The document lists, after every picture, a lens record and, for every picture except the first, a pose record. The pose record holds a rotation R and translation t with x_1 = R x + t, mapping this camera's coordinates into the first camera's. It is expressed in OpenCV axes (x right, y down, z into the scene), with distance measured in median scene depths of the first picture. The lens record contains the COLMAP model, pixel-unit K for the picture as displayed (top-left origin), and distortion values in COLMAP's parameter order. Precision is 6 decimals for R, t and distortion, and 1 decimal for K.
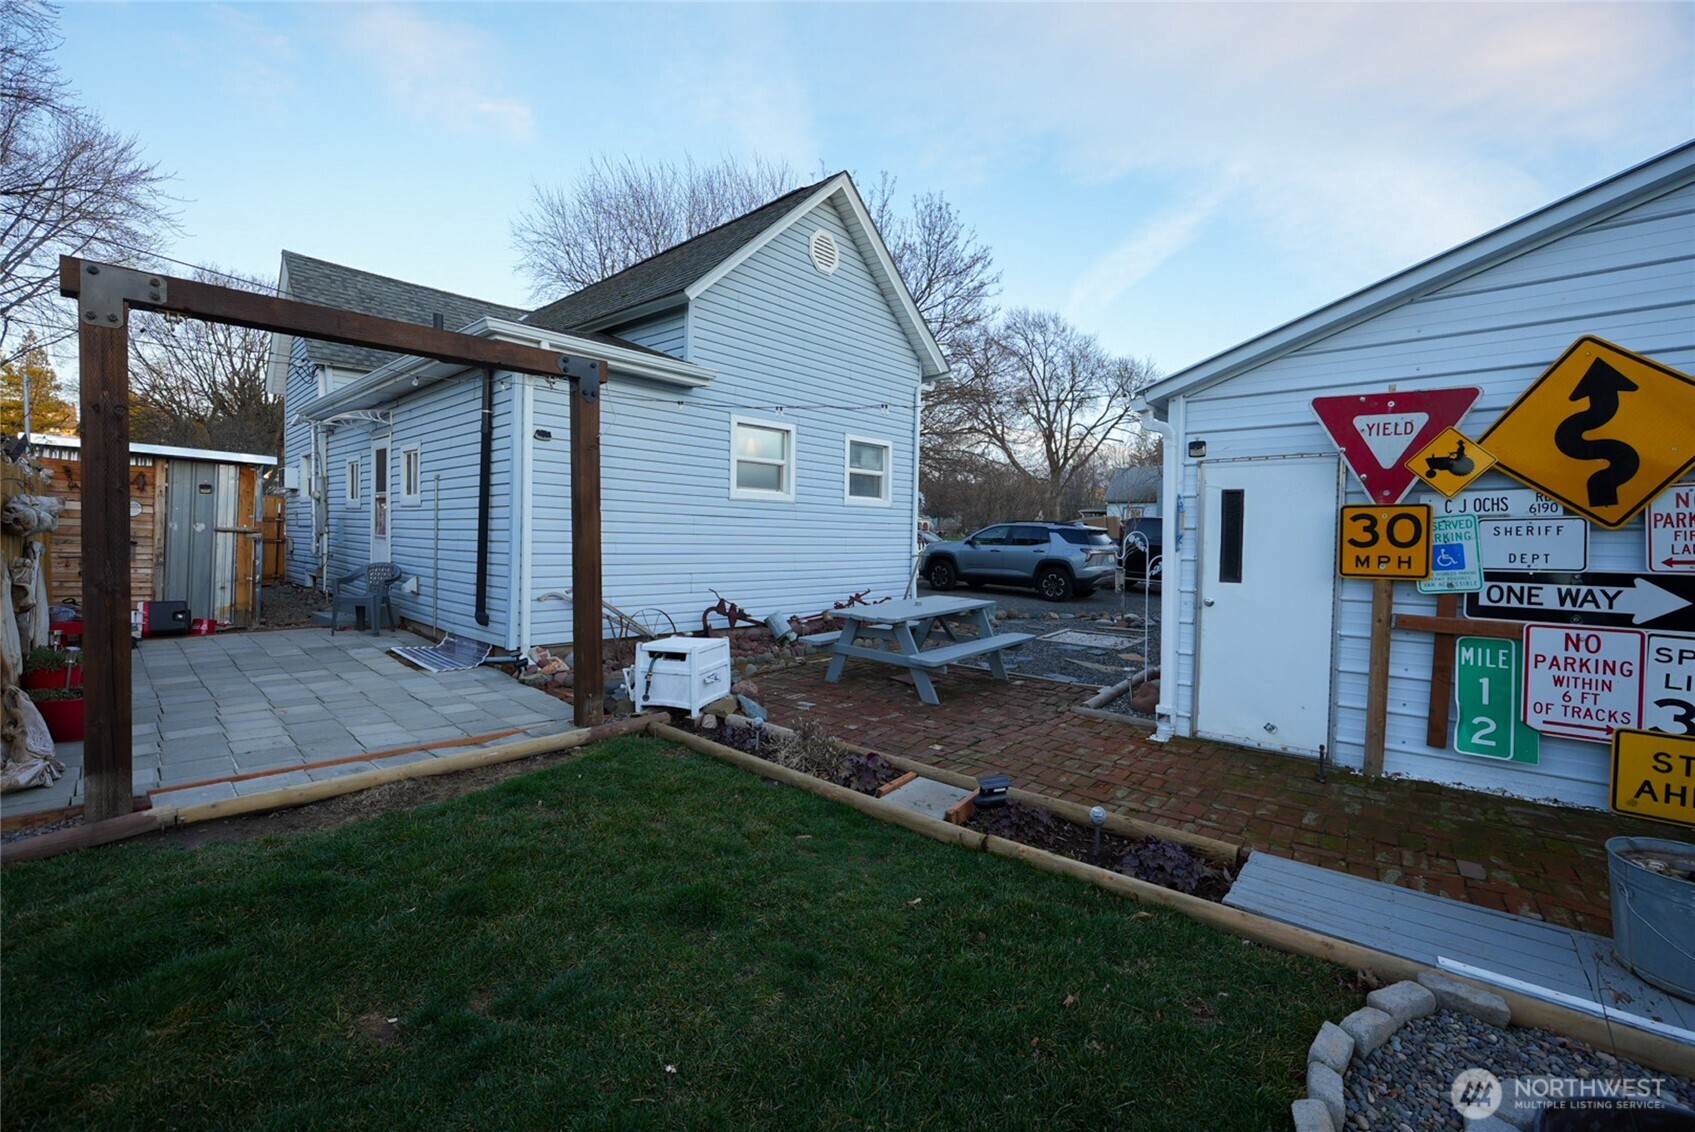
lens RADIAL K [[708.6, 0, 842.5], [0, 708.6, 558.7], [0, 0, 1]] dist [-0.008955, 0.000390]
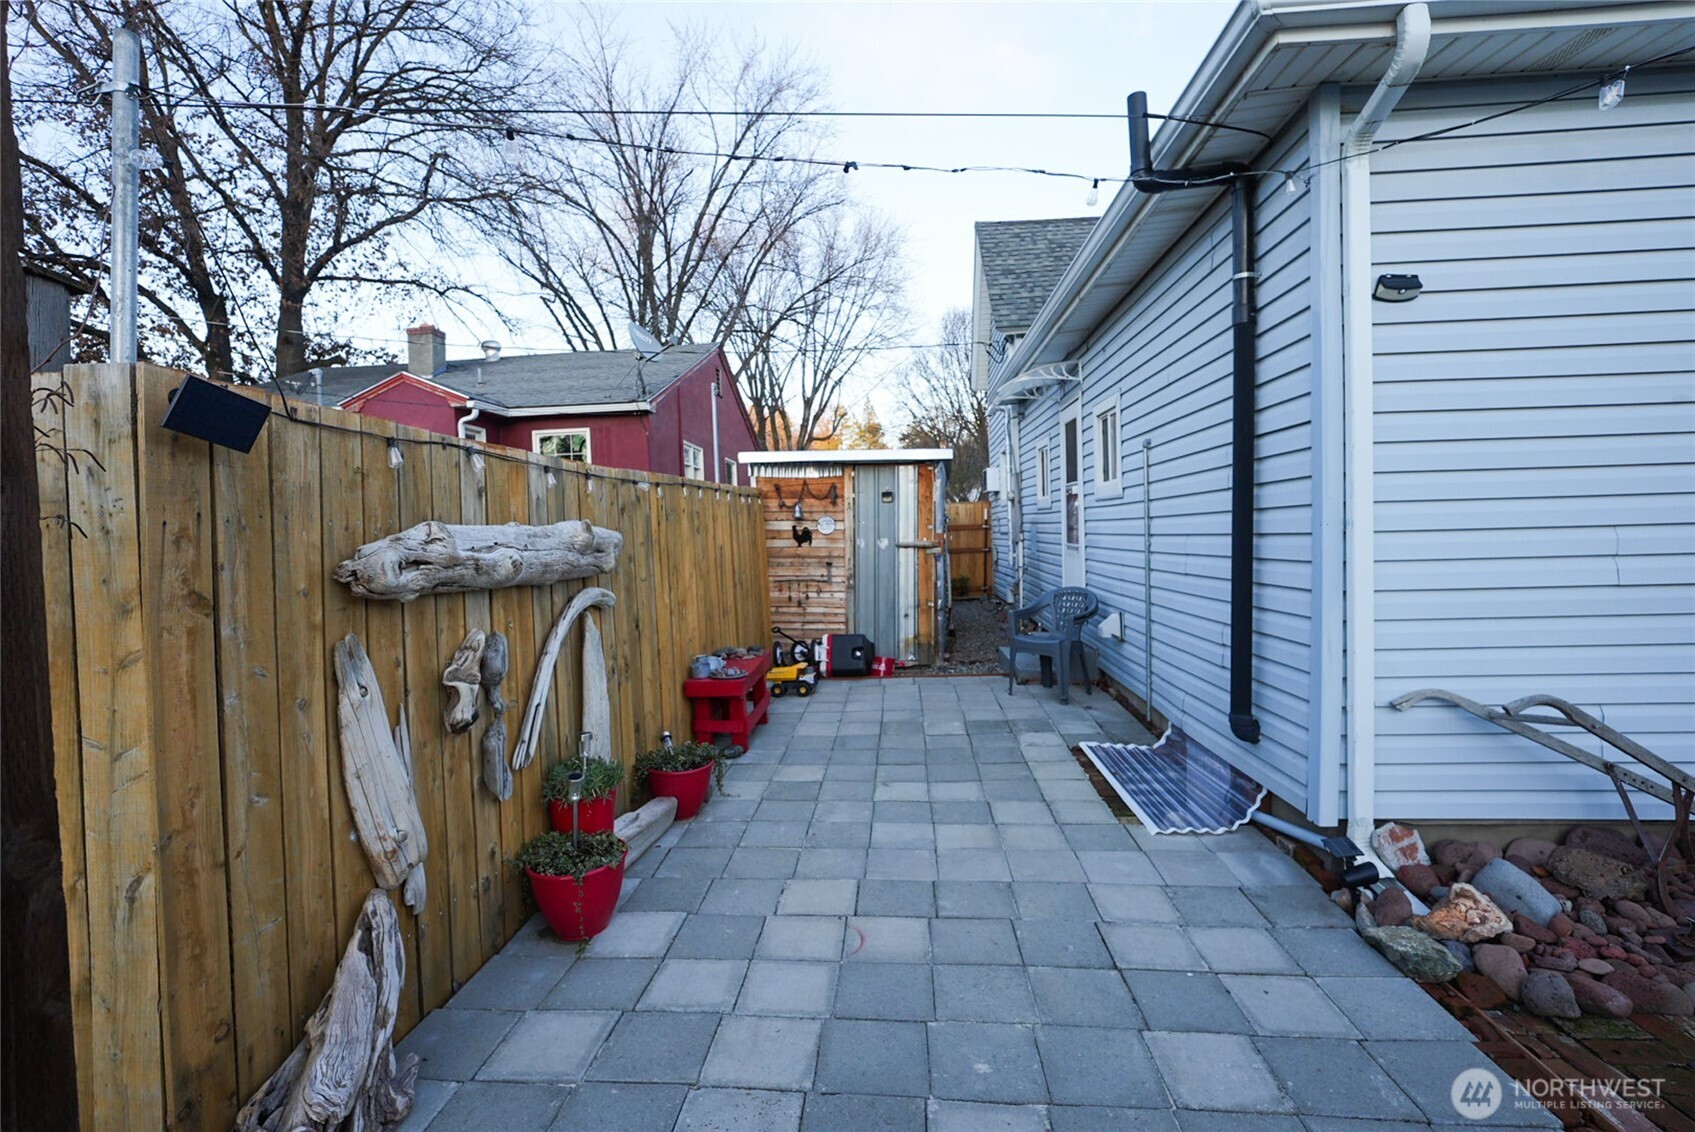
lens RADIAL K [[780.9, 0, 845.5], [0, 780.9, 559.6], [0, 0, 1]] dist [-0.012824, 0.000459]
pose [[0.629306, -0.016696, -0.776978, -0.222522], [0.022323, 0.999745, -0.003403, -0.023243], [0.776837, -0.015202, 0.629519, 0.384078]]
